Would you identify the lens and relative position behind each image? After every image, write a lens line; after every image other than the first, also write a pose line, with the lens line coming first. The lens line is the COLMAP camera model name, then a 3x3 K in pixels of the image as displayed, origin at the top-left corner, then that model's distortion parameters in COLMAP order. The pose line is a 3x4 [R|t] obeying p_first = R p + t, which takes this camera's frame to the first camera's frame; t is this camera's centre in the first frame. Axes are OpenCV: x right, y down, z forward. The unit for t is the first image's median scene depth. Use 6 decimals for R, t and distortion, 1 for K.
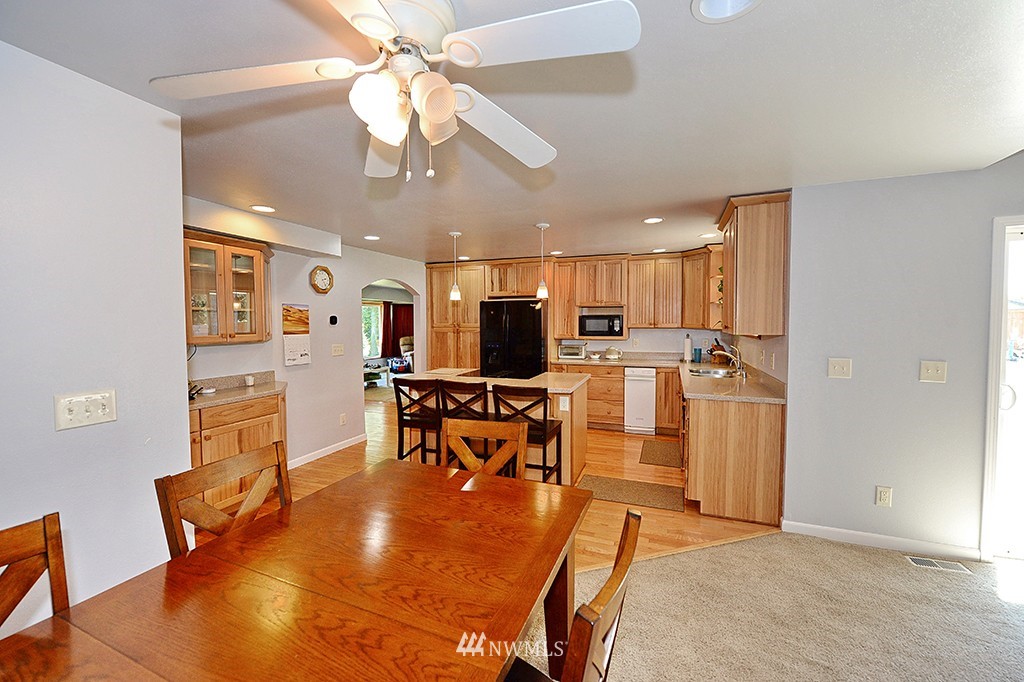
lens RADIAL K [[407.9, 0, 515.3], [0, 407.9, 335.5], [0, 0, 1]] dist [-0.006204, -0.000956]
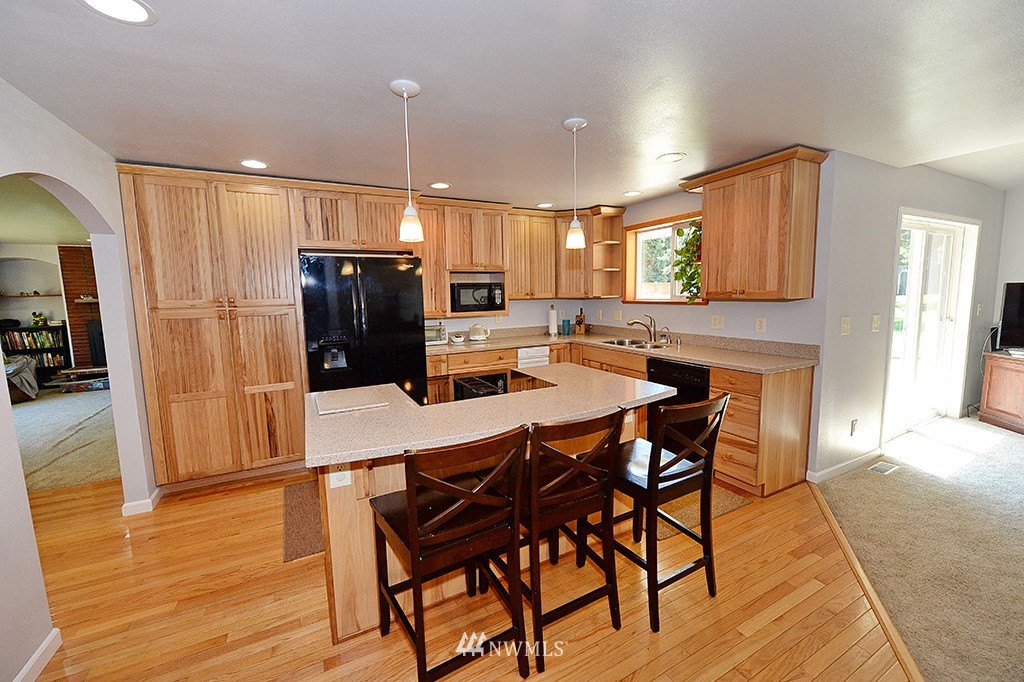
lens RADIAL K [[407.9, 0, 522.8], [0, 407.9, 337.4], [0, 0, 1]] dist [-0.006204, -0.000956]
pose [[0.654519, -0.092639, 0.750348, -0.303290], [0.043529, 0.995436, 0.084928, -0.010803], [-0.754791, -0.022925, 0.655564, 0.437780]]
